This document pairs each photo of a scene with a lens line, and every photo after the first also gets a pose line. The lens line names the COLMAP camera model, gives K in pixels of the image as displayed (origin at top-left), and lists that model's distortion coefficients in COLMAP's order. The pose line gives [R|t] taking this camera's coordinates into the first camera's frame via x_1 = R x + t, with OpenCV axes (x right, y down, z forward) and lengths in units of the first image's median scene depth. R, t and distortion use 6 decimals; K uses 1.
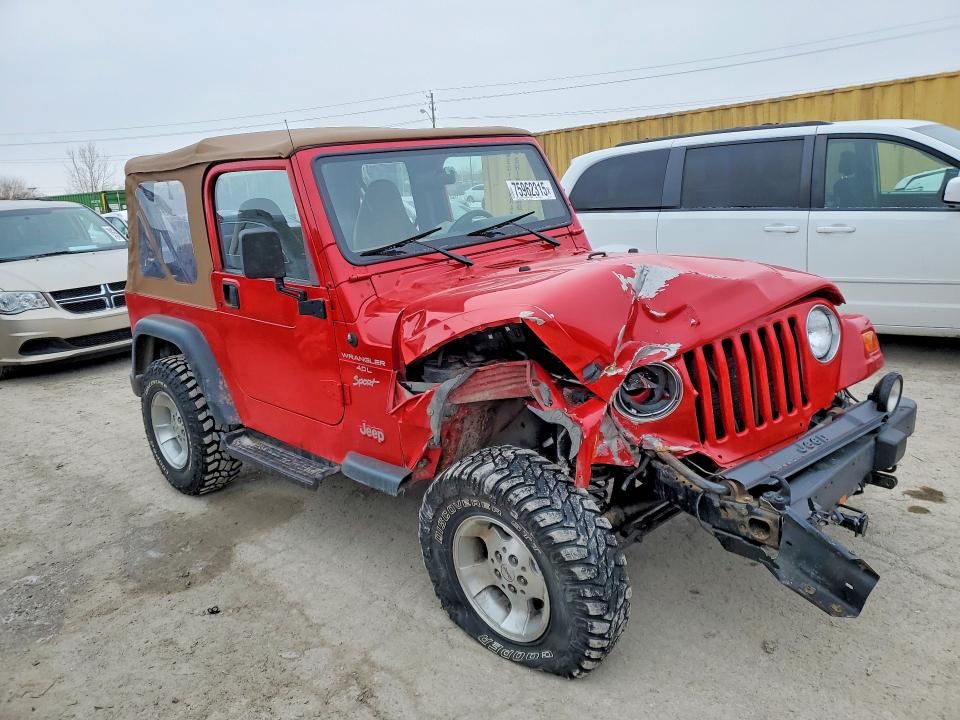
lens RADIAL K [[759.4, 0, 480.0], [0, 759.4, 360.0], [0, 0, 1]] dist [0.007344, 0.007282]
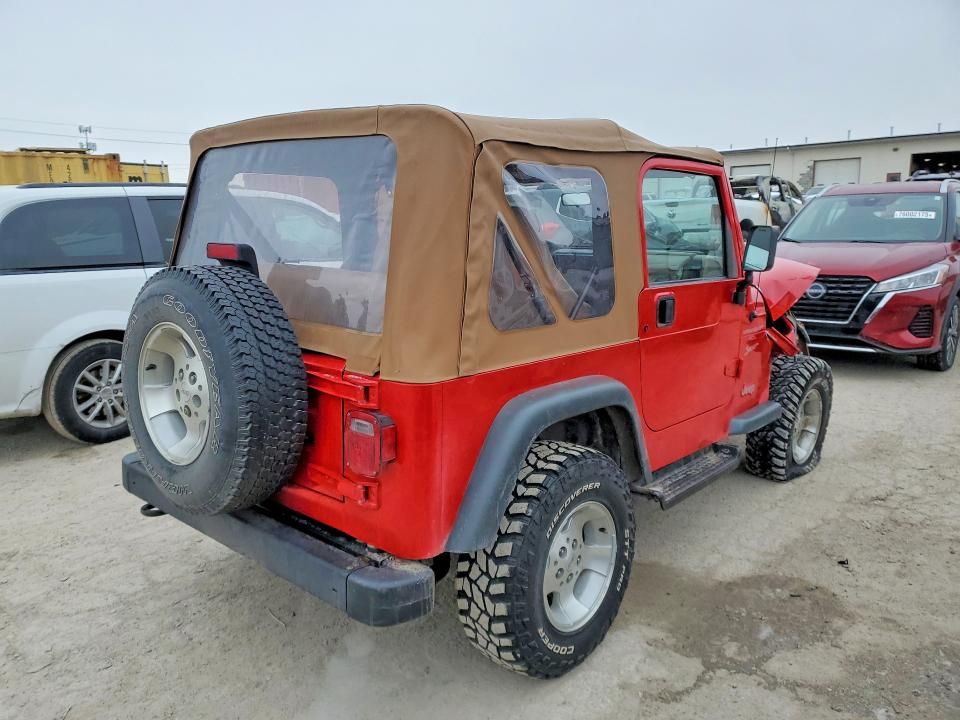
lens RADIAL K [[759.4, 0, 480.0], [0, 759.4, 360.0], [0, 0, 1]] dist [0.007344, 0.007282]
pose [[-0.059821, -0.117647, 0.991252, -1.258271], [0.263431, 0.955966, 0.129357, -0.209644], [-0.962822, 0.268865, -0.026194, 1.336185]]
